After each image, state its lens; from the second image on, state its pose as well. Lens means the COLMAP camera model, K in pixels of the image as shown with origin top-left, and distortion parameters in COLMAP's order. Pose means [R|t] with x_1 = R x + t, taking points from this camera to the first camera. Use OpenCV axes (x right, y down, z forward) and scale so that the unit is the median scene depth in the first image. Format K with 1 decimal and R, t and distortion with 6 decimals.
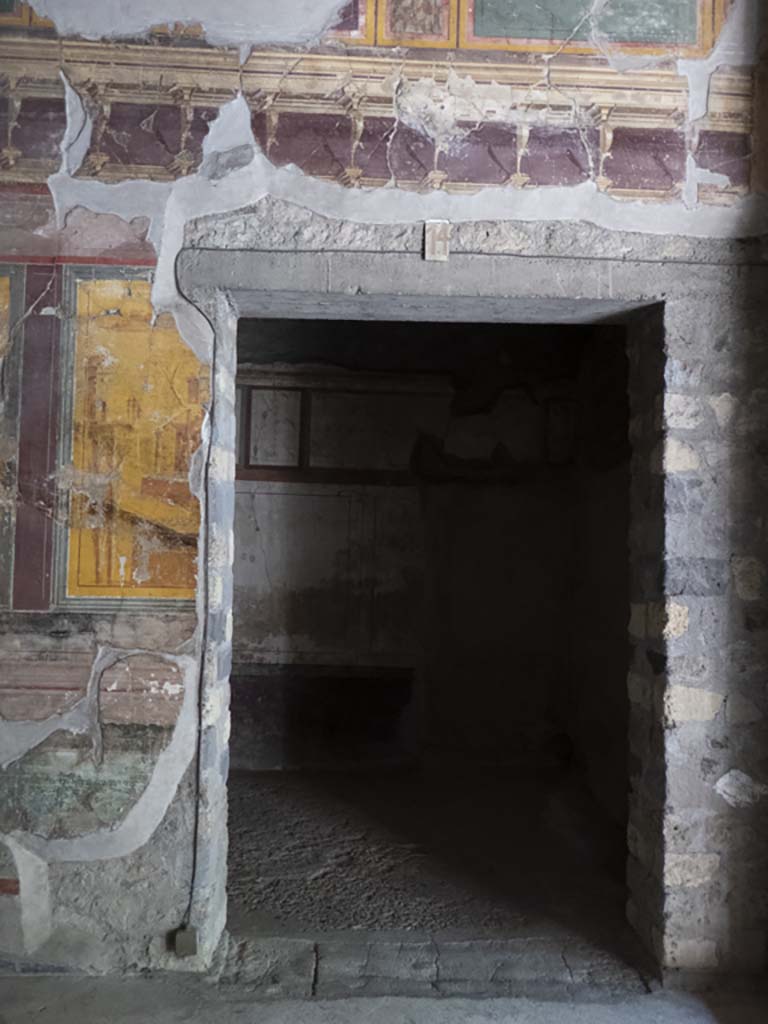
lens RADIAL K [[1009.2, 0, 387.6], [0, 1009.2, 516.1], [0, 0, 1]] dist [0.047977, 0.011579]
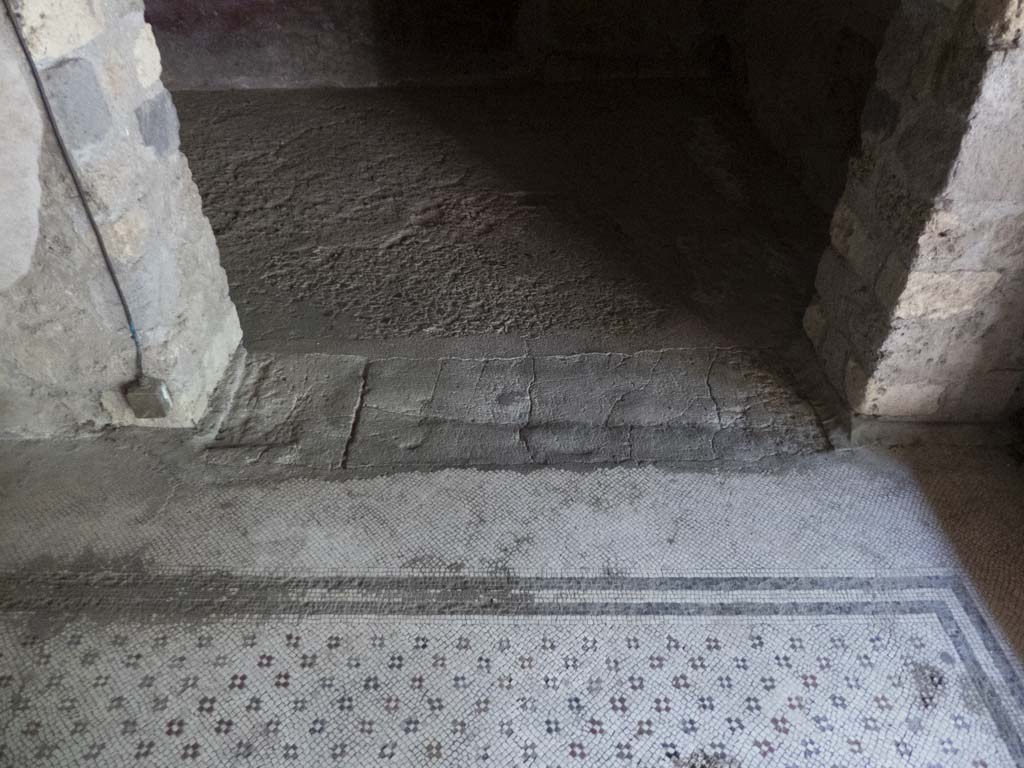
lens RADIAL K [[734.0, 0, 518.0], [0, 734.0, 385.7], [0, 0, 1]] dist [-0.054700, 0.027152]
pose [[0.999164, 0.002694, -0.040798, 0.062324], [0.023396, 0.780656, 0.624523, 0.115520], [0.033531, -0.624956, 0.779940, 0.623913]]
